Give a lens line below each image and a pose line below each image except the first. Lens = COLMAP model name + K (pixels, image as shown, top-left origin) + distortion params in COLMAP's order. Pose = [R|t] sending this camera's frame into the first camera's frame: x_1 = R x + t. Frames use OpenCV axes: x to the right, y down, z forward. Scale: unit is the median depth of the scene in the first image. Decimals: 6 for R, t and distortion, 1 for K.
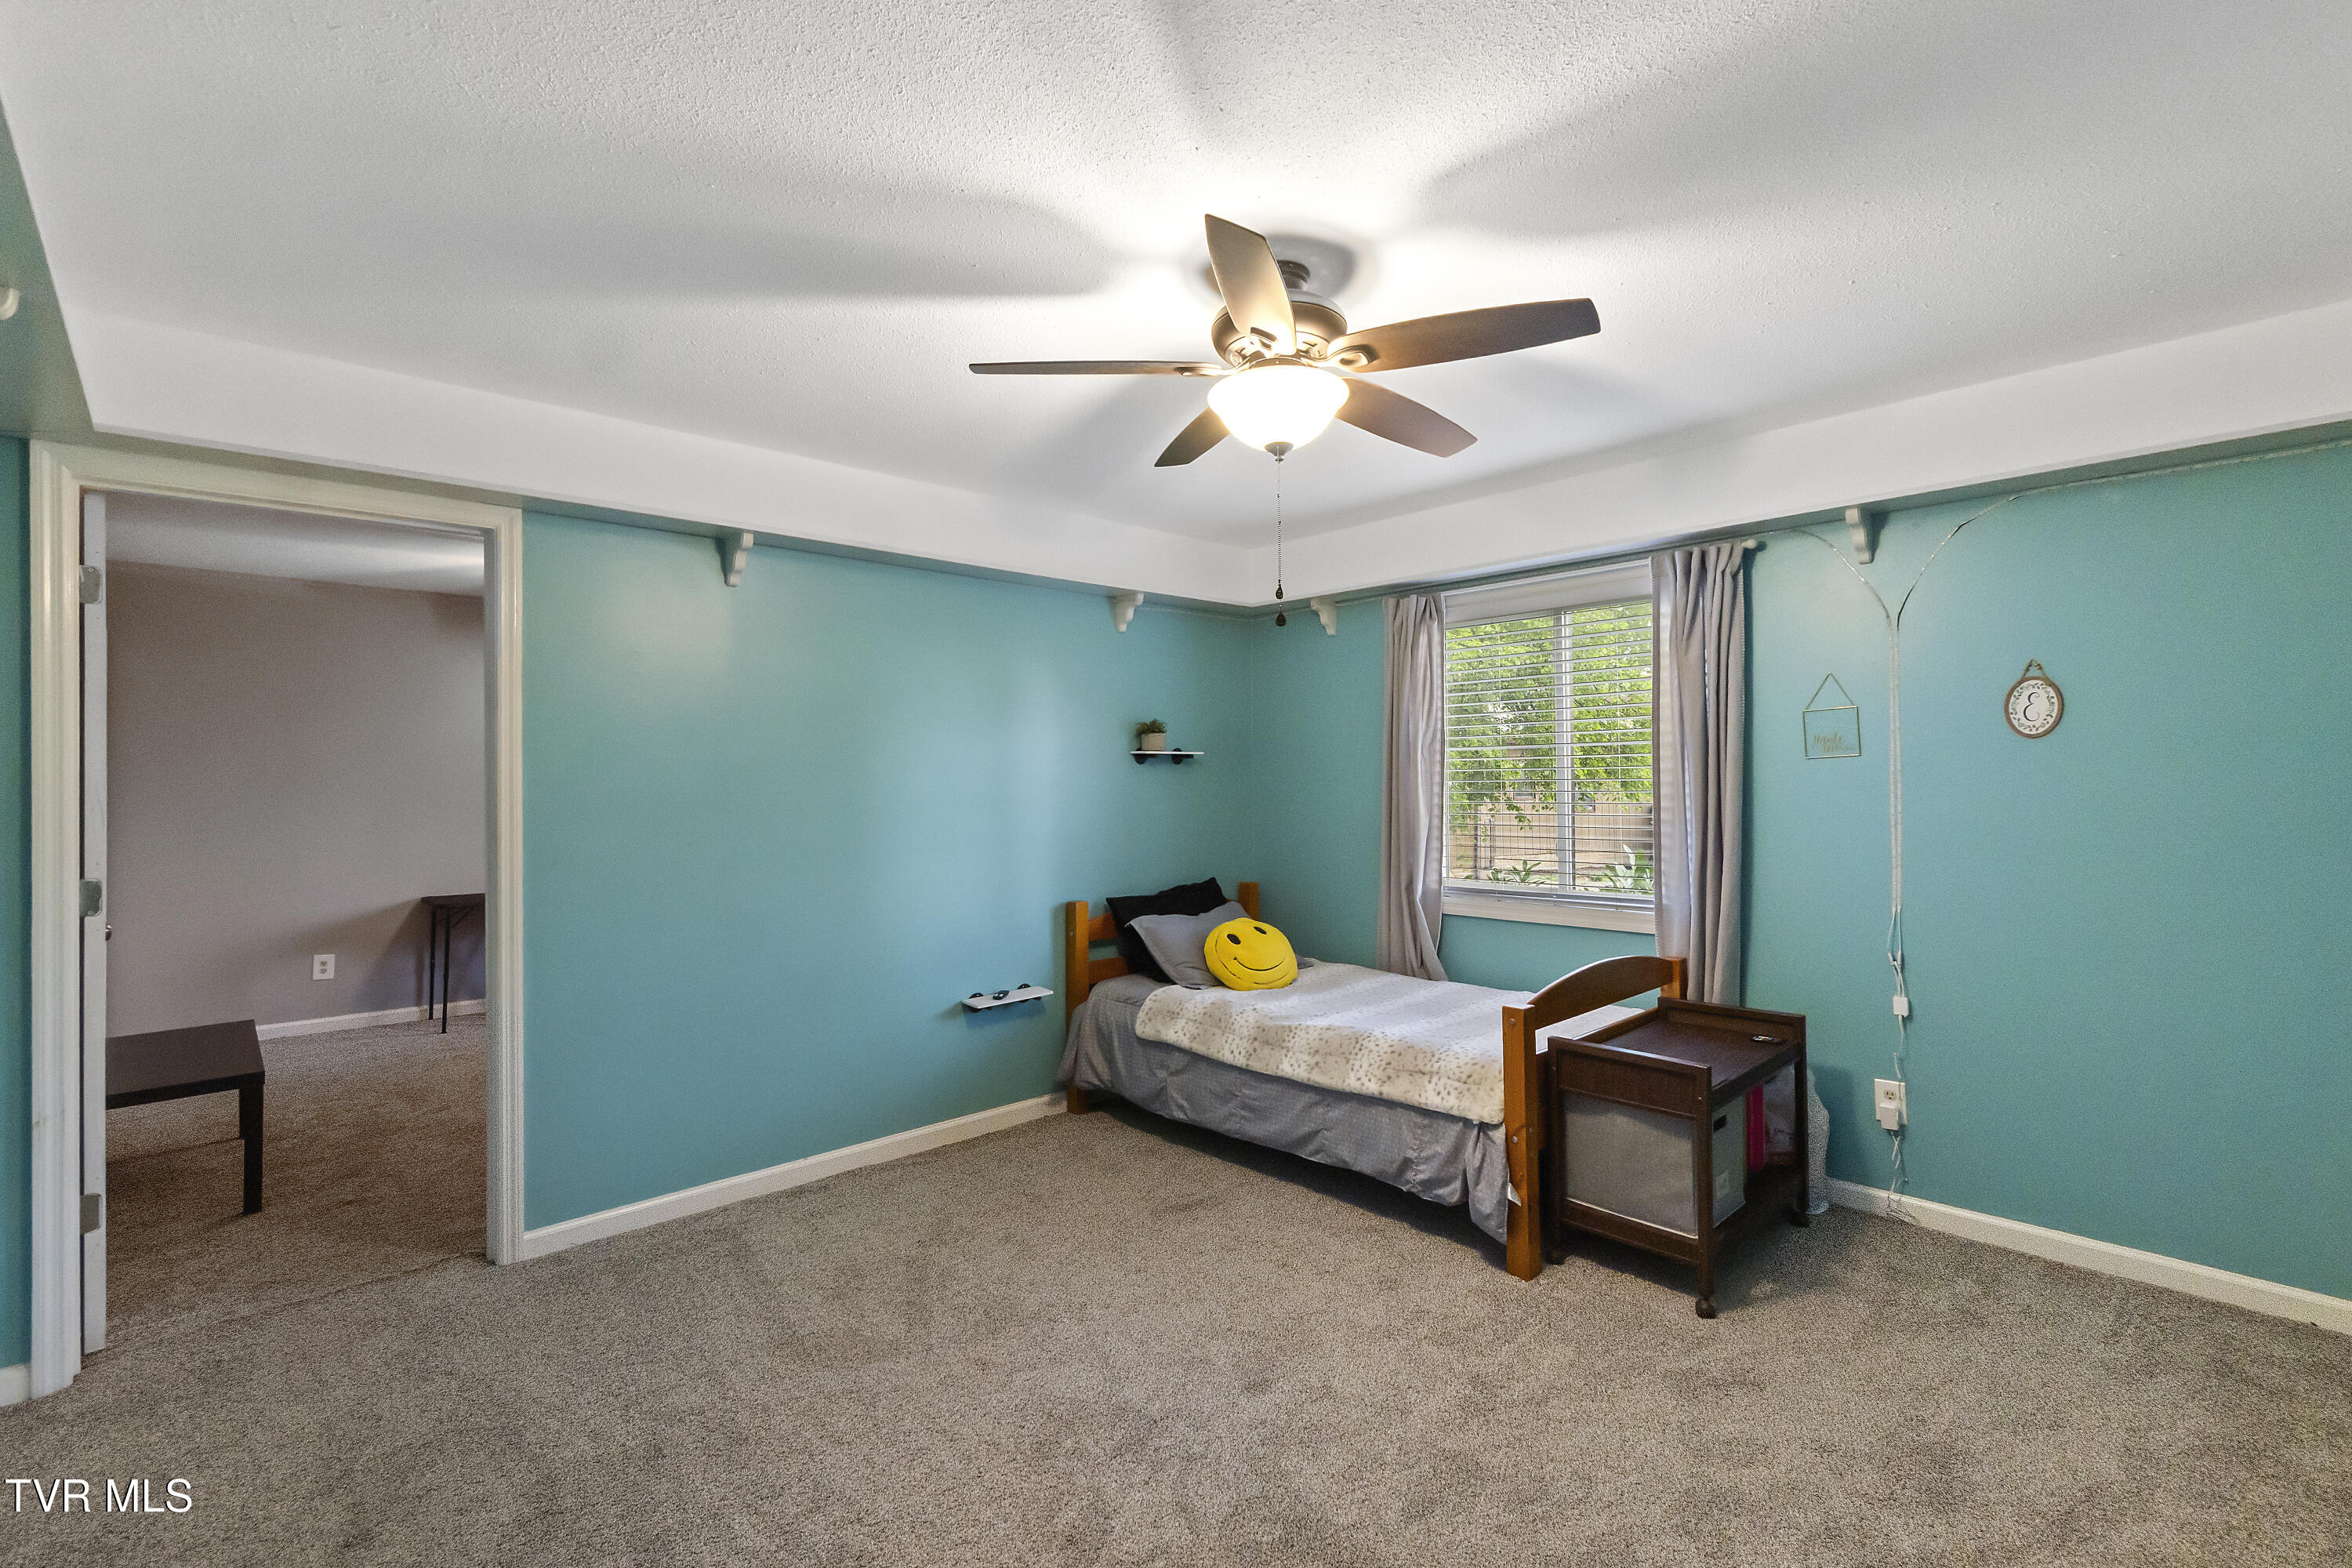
lens RADIAL K [[1052.2, 0, 1179.2], [0, 1052.2, 771.6], [0, 0, 1]] dist [-0.000755, 0.000216]
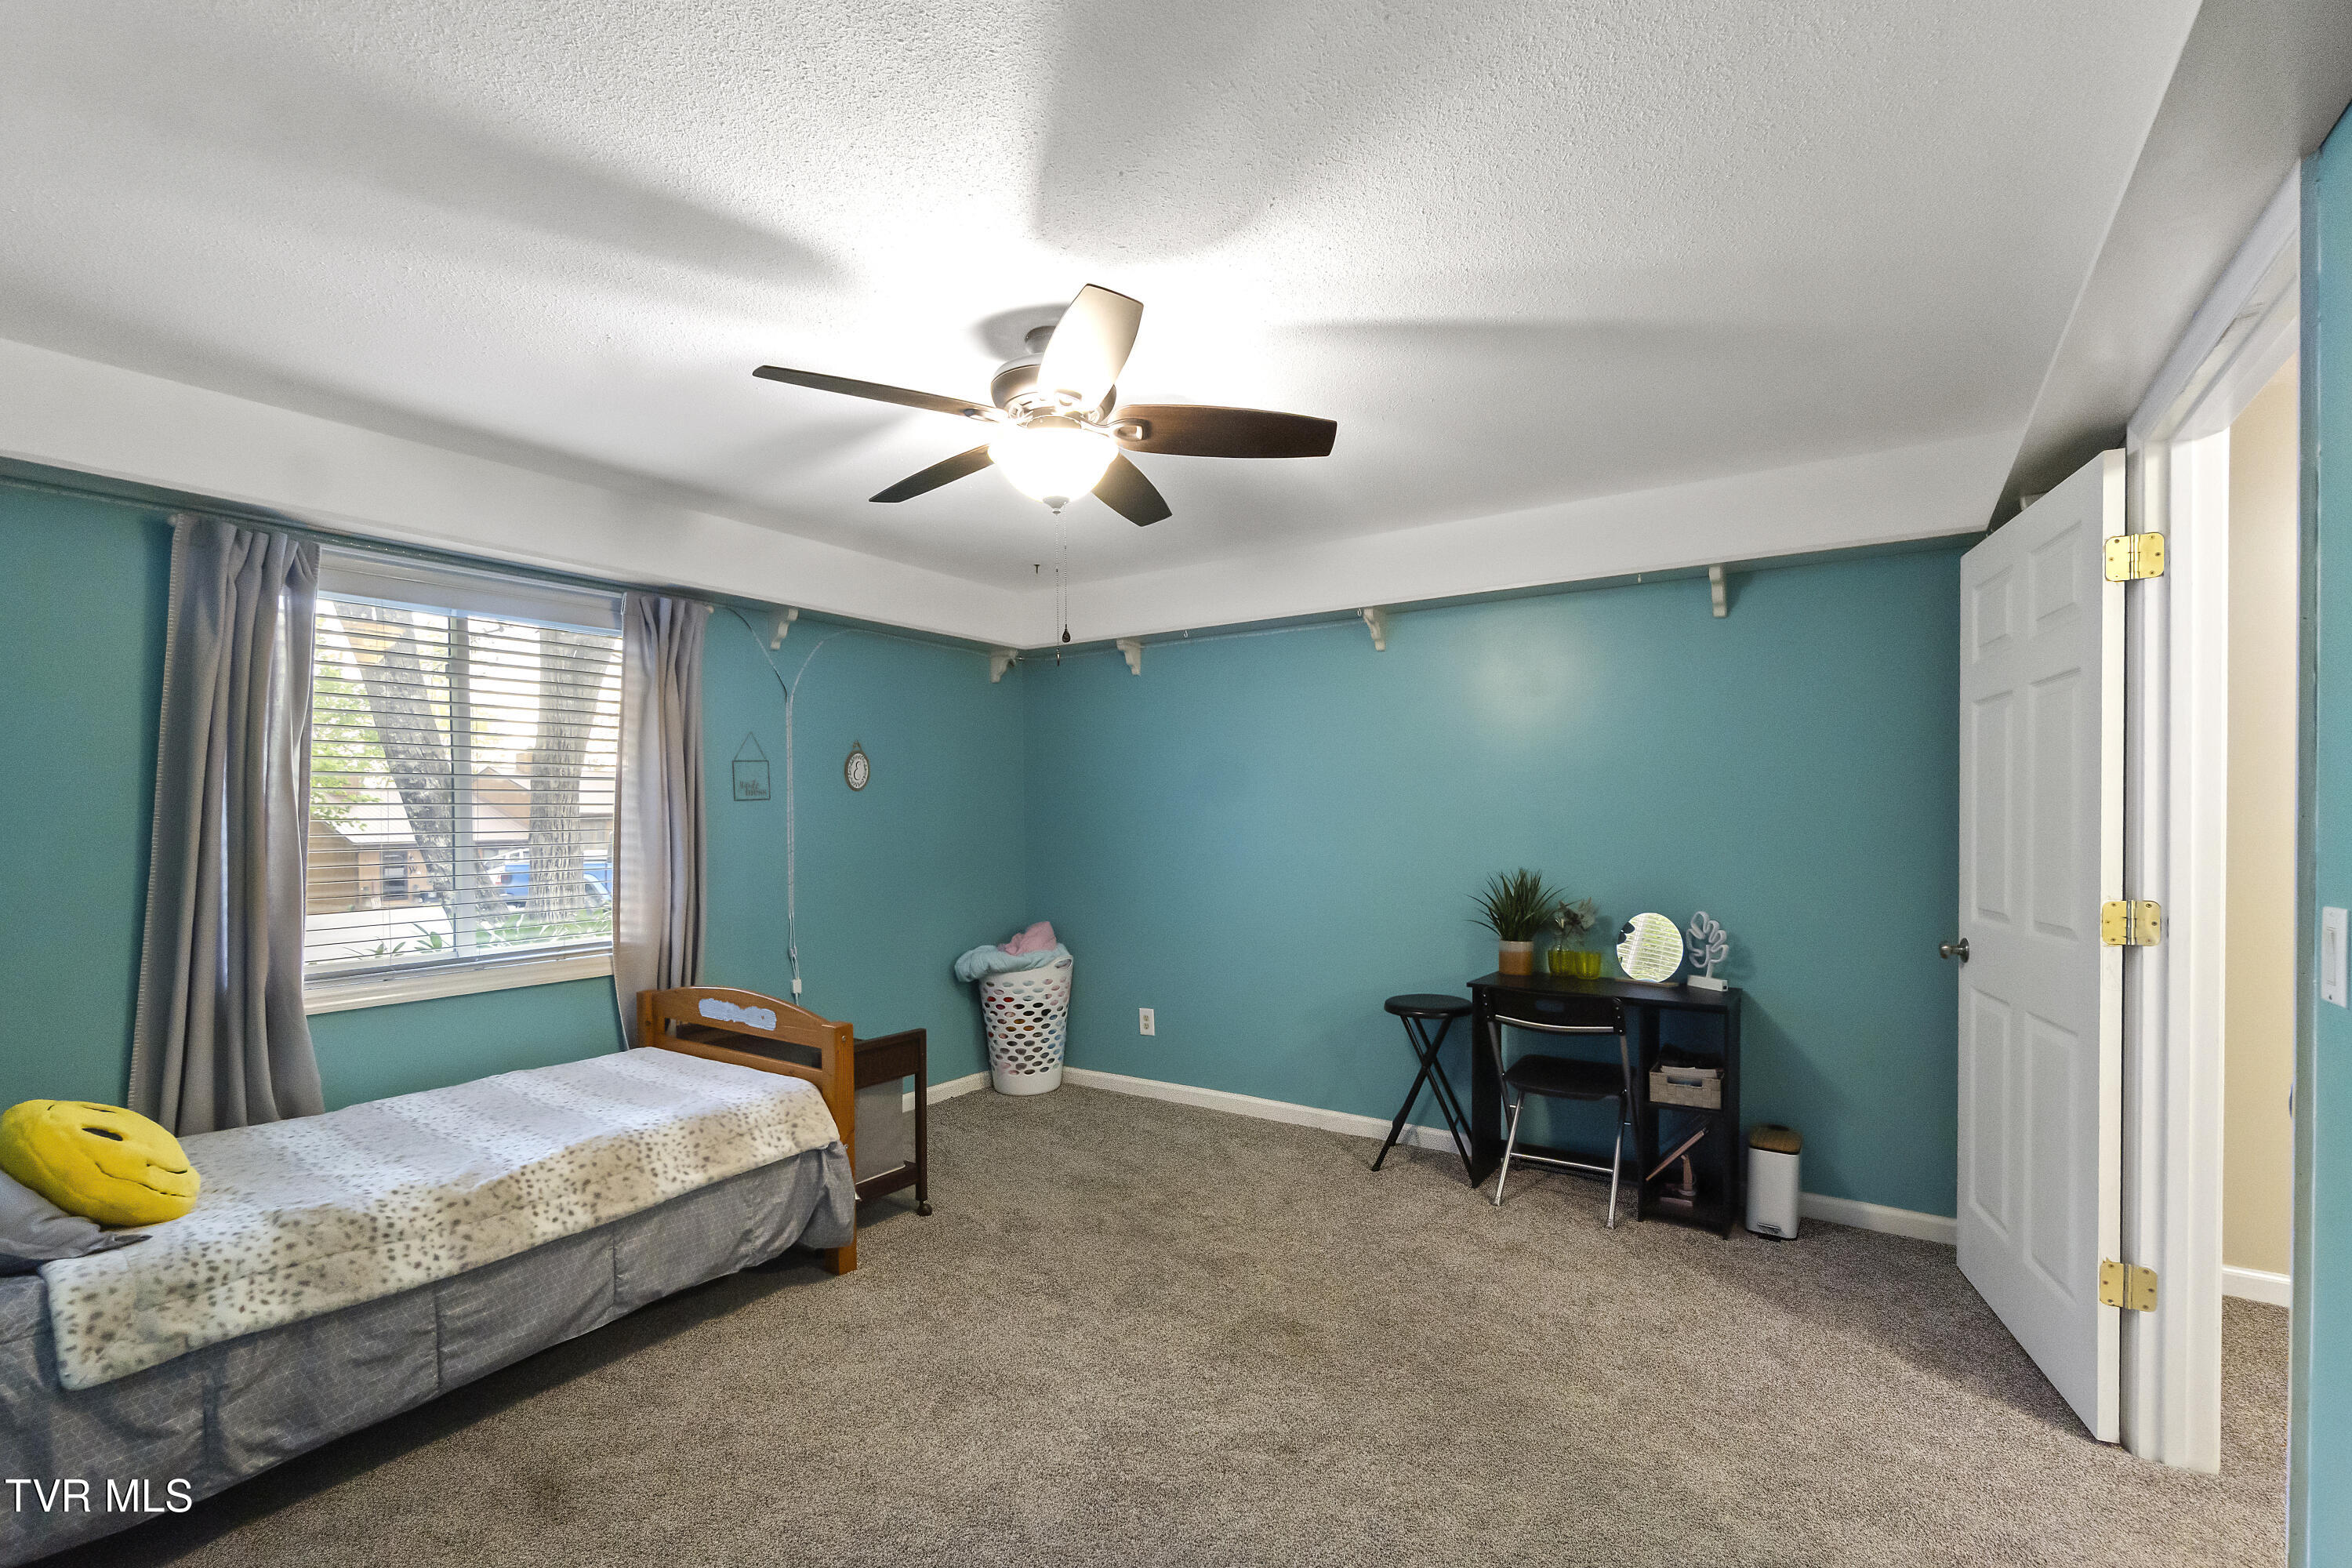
lens RADIAL K [[1045.2, 0, 1178.5], [0, 1045.2, 828.7], [0, 0, 1]] dist [0.000304, 0.000285]
pose [[-0.223250, -0.002598, 0.974758, -0.723848], [-0.000611, 0.999997, 0.002526, 0.017638], [-0.974761, -0.000032, -0.223251, 0.816028]]
